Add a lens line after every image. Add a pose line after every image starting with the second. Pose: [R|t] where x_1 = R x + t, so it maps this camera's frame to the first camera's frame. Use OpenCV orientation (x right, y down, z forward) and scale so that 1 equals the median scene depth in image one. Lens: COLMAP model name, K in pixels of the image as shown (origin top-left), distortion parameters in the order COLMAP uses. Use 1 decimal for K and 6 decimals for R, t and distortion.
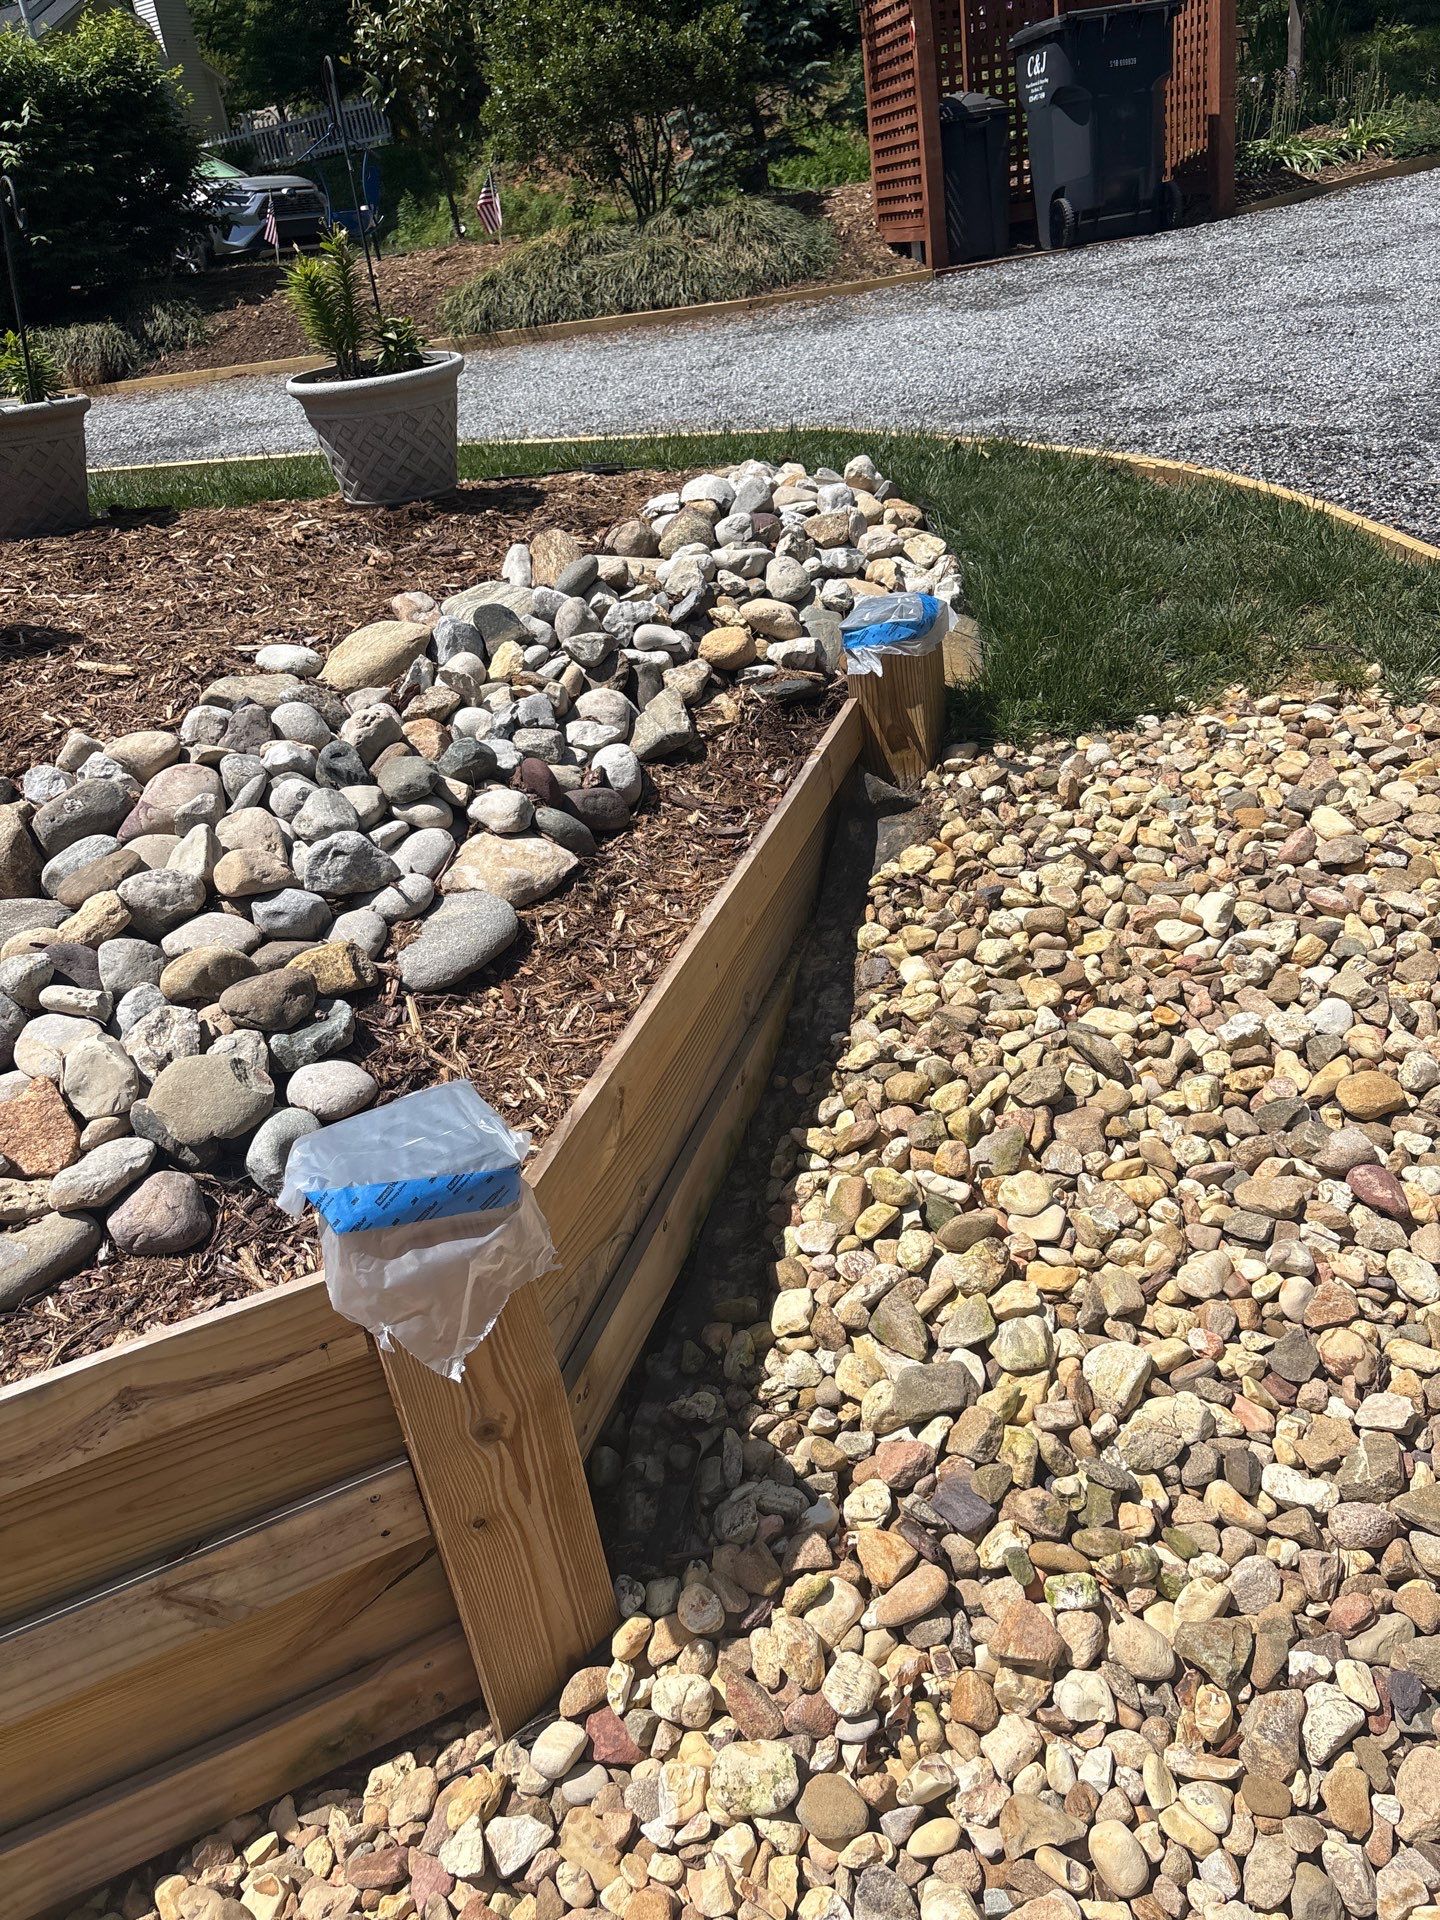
lens RADIAL K [[1440.8, 0, 695.7], [0, 1440.8, 941.4], [0, 0, 1]] dist [0.047634, -0.036488]
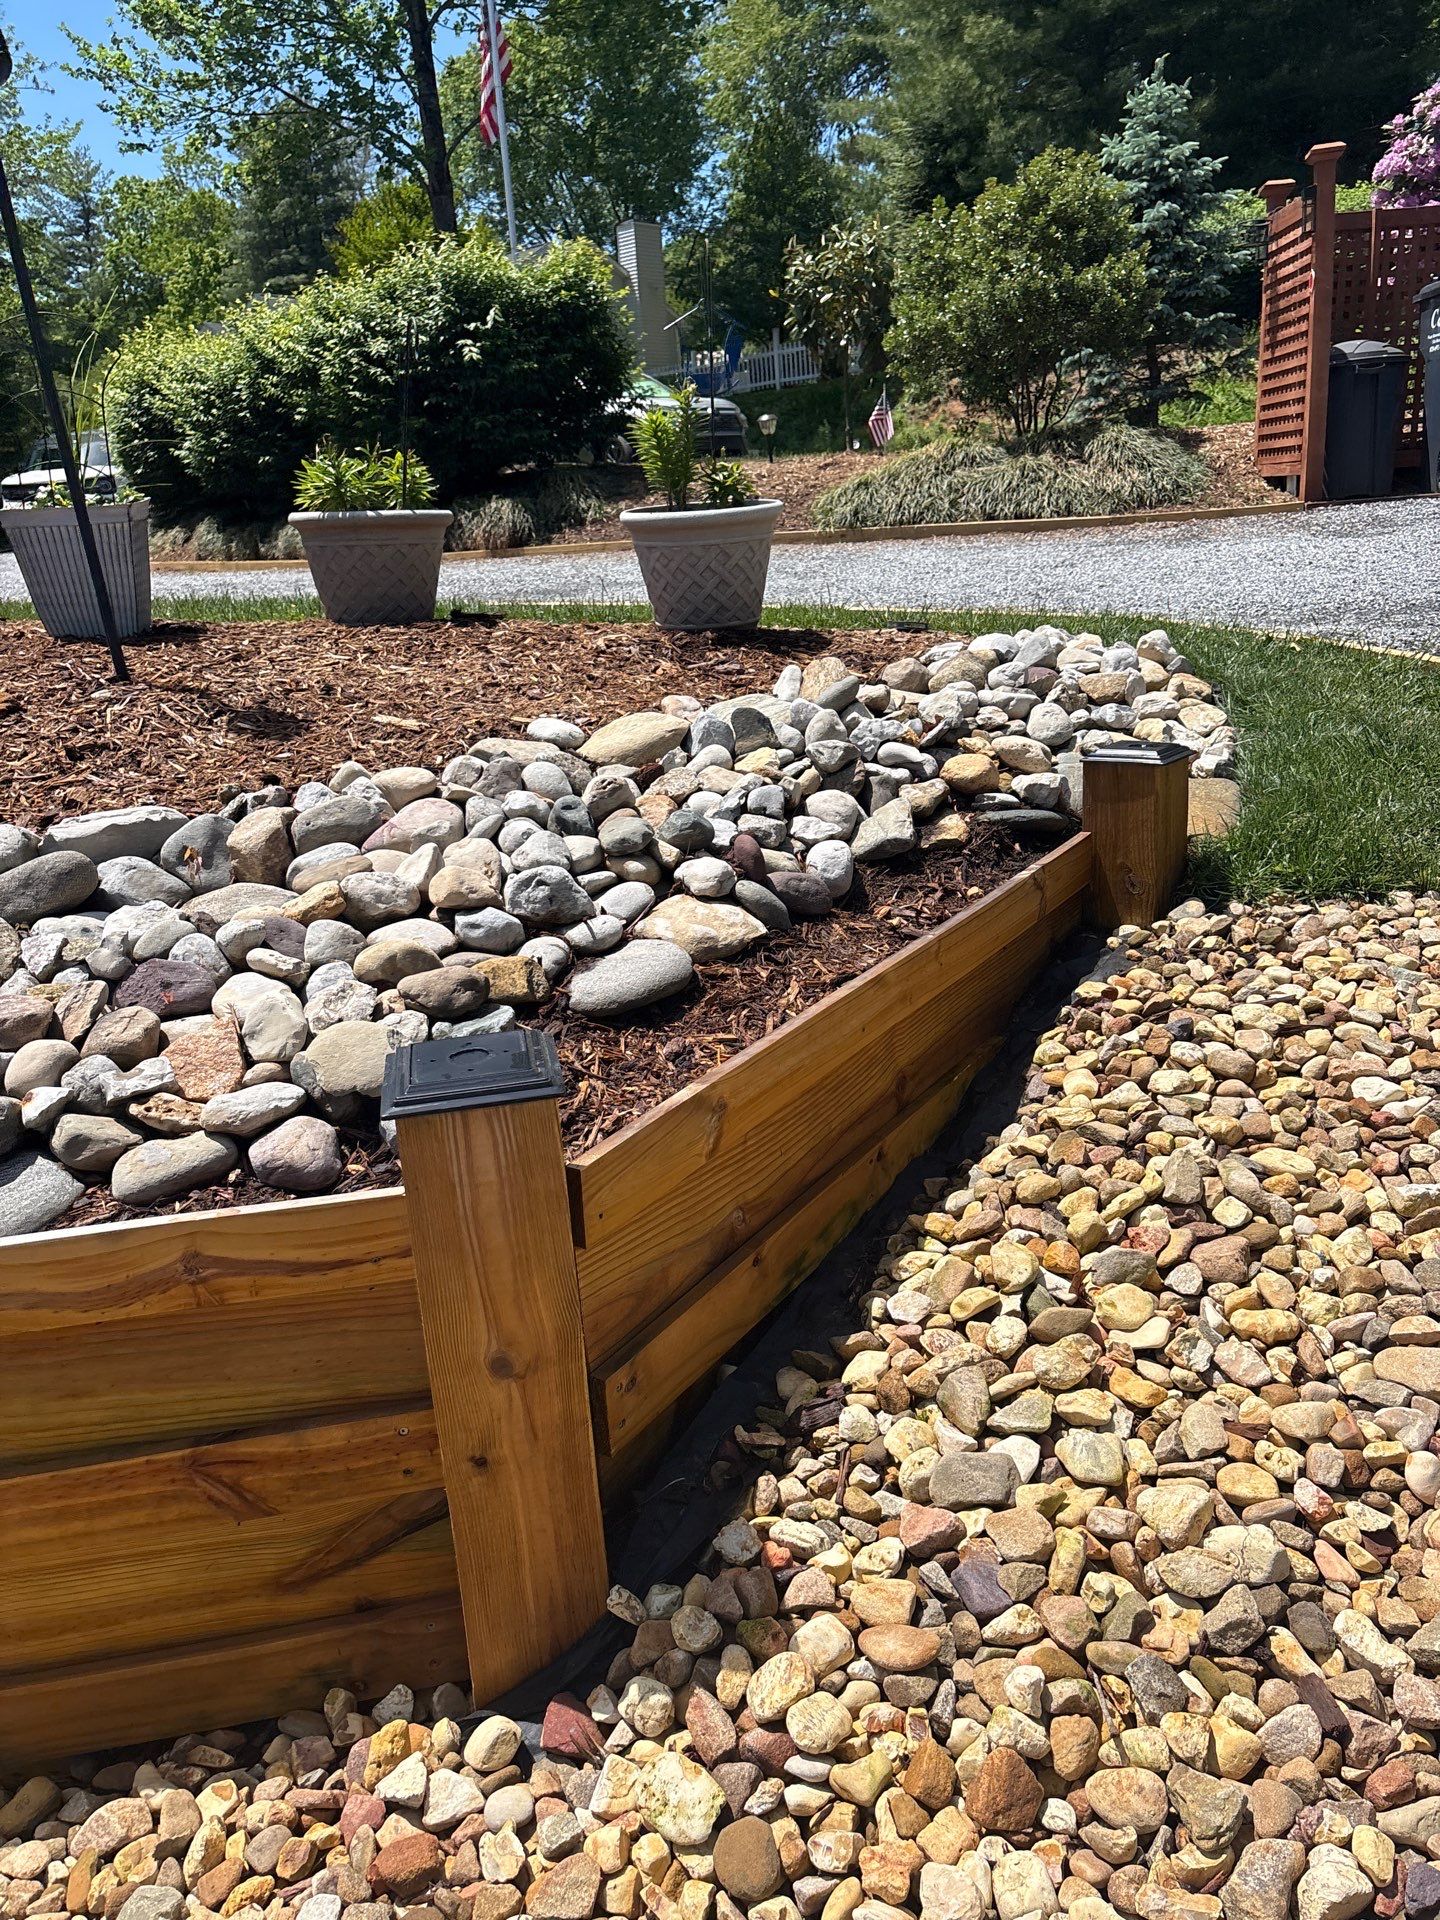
lens RADIAL K [[1445.4, 0, 720.0], [0, 1445.4, 960.0], [0, 0, 1]] dist [0.036220, -0.012225]
pose [[0.967208, 0.143425, -0.209615, 0.096094], [-0.169341, 0.979248, -0.111343, 0.077395], [0.189296, 0.143188, 0.971424, -0.003573]]
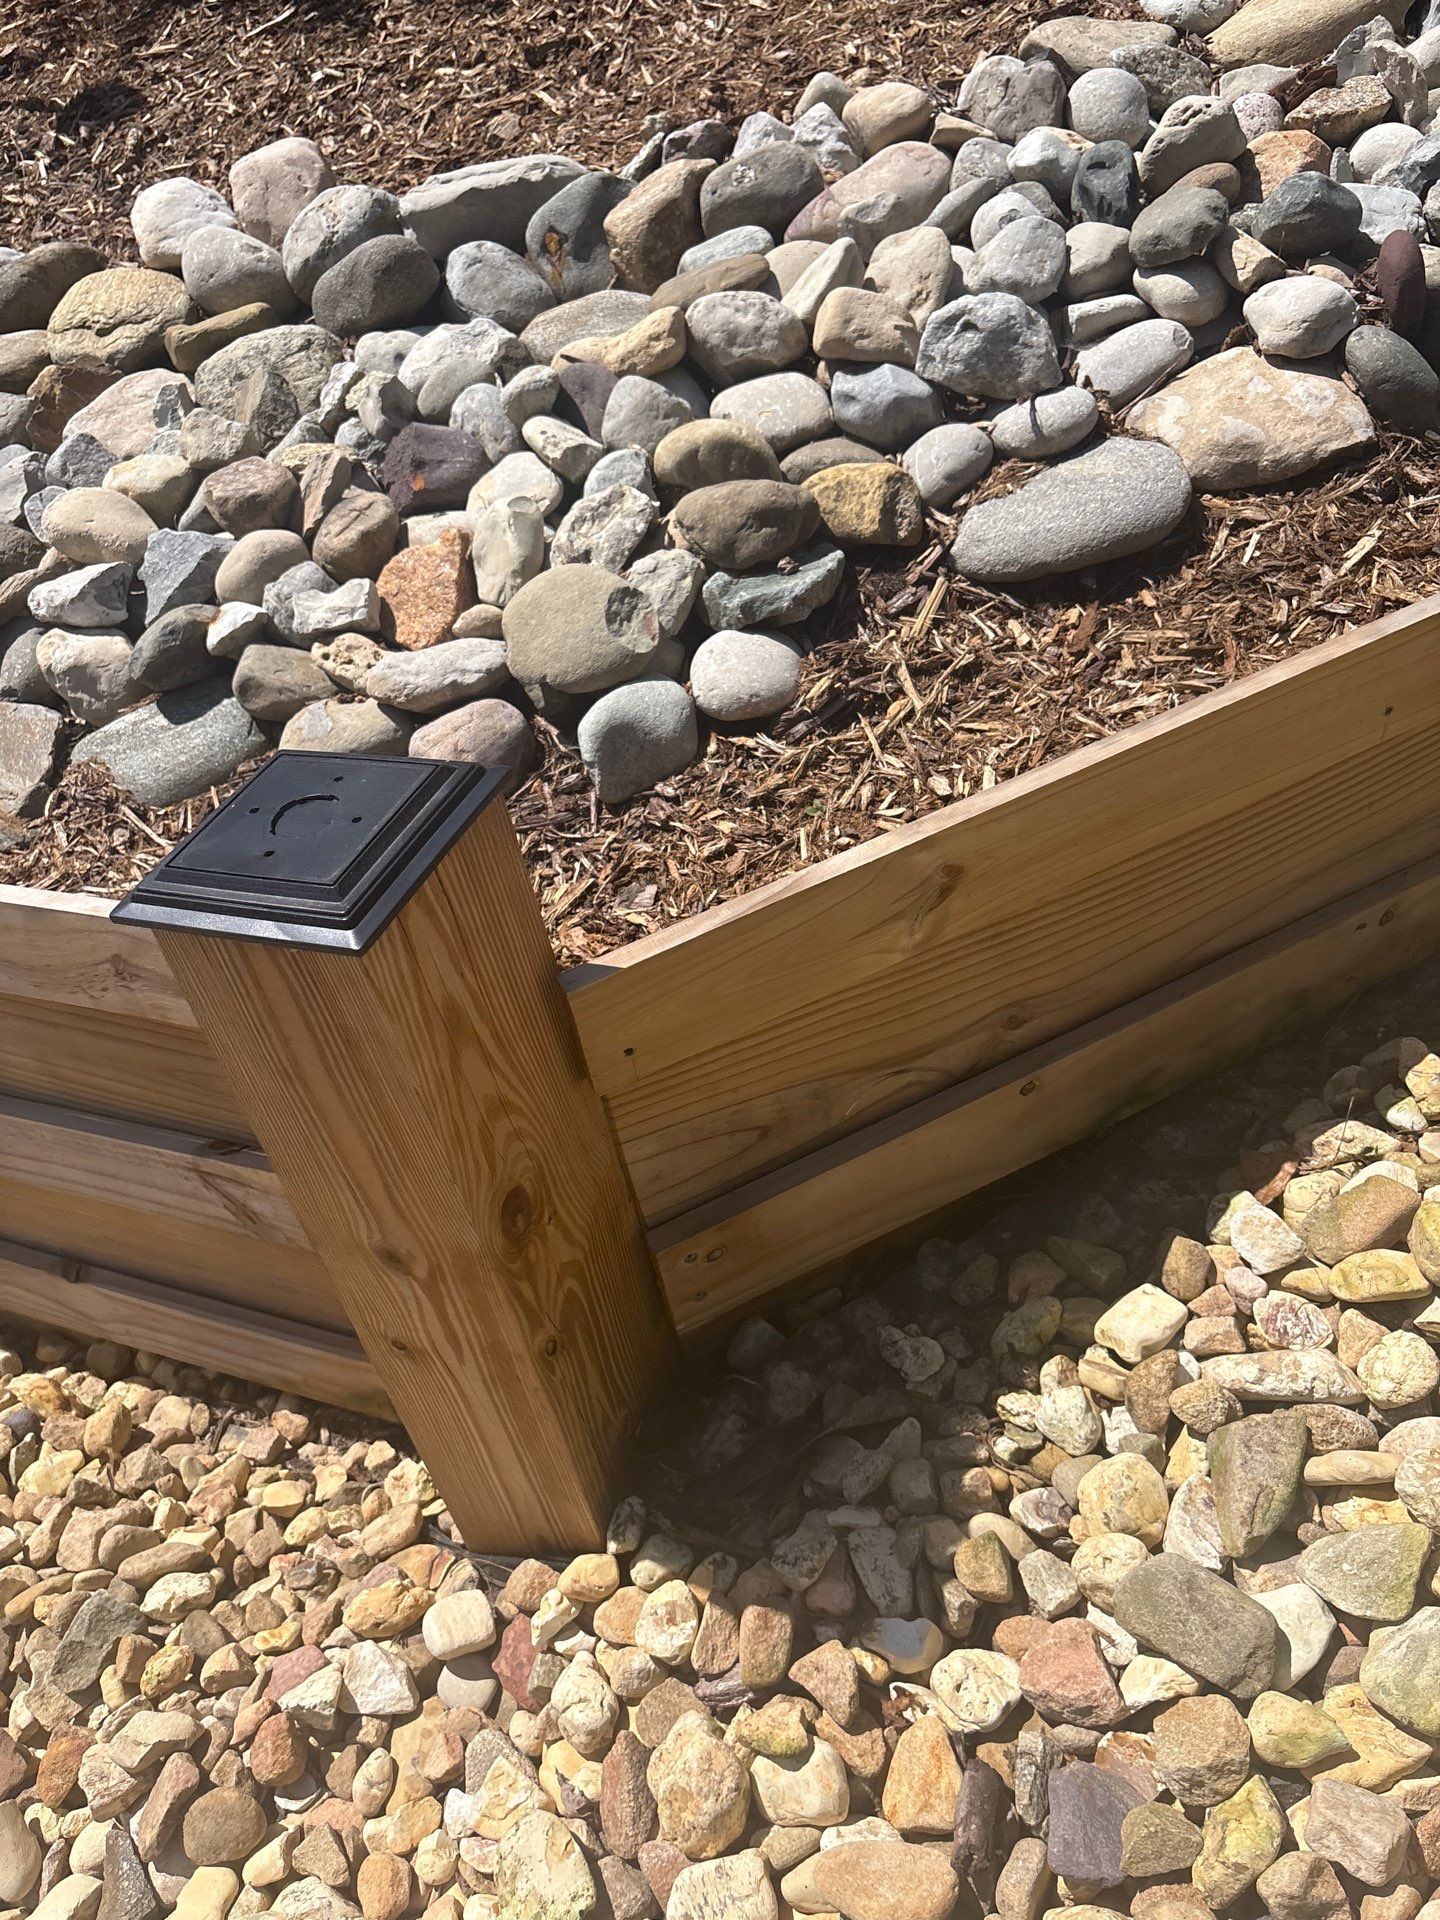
lens RADIAL K [[1445.4, 0, 720.0], [0, 1445.4, 960.0], [0, 0, 1]] dist [0.036220, -0.012225]
pose [[0.693334, 0.470664, -0.545677, 0.142021], [-0.243567, 0.865731, 0.437247, -0.061765], [0.678206, -0.170249, 0.714879, 0.343507]]
